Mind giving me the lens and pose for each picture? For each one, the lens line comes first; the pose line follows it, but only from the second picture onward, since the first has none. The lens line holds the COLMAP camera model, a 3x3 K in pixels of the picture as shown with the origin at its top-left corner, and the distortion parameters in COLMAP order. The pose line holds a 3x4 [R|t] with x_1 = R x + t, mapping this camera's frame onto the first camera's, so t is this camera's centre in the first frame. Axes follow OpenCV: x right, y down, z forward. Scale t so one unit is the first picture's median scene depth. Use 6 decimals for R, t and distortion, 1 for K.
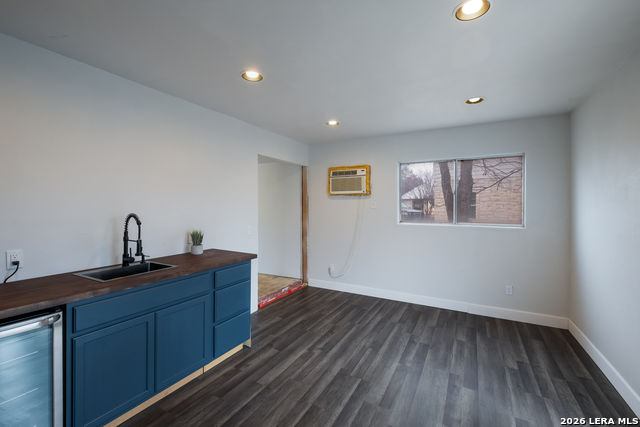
lens RADIAL K [[276.8, 0, 321.6], [0, 276.8, 211.2], [0, 0, 1]] dist [0.013861, -0.001750]
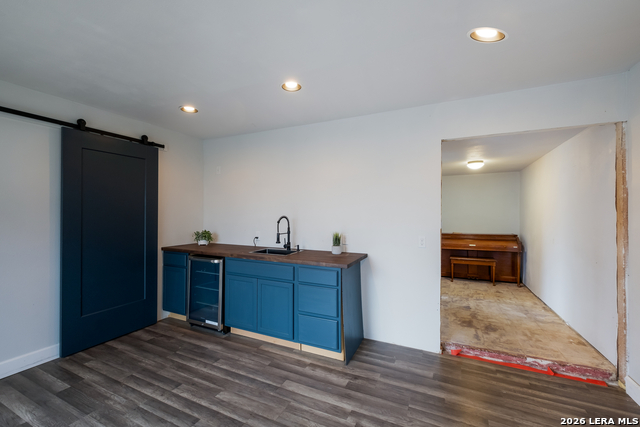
lens RADIAL K [[276.8, 0, 320.2], [0, 276.8, 212.0], [0, 0, 1]] dist [0.013861, -0.001750]
pose [[0.032460, -0.011034, -0.999412, 0.699126], [-0.013115, 0.999848, -0.011465, -0.002133], [0.999387, 0.013480, 0.032310, 0.929399]]
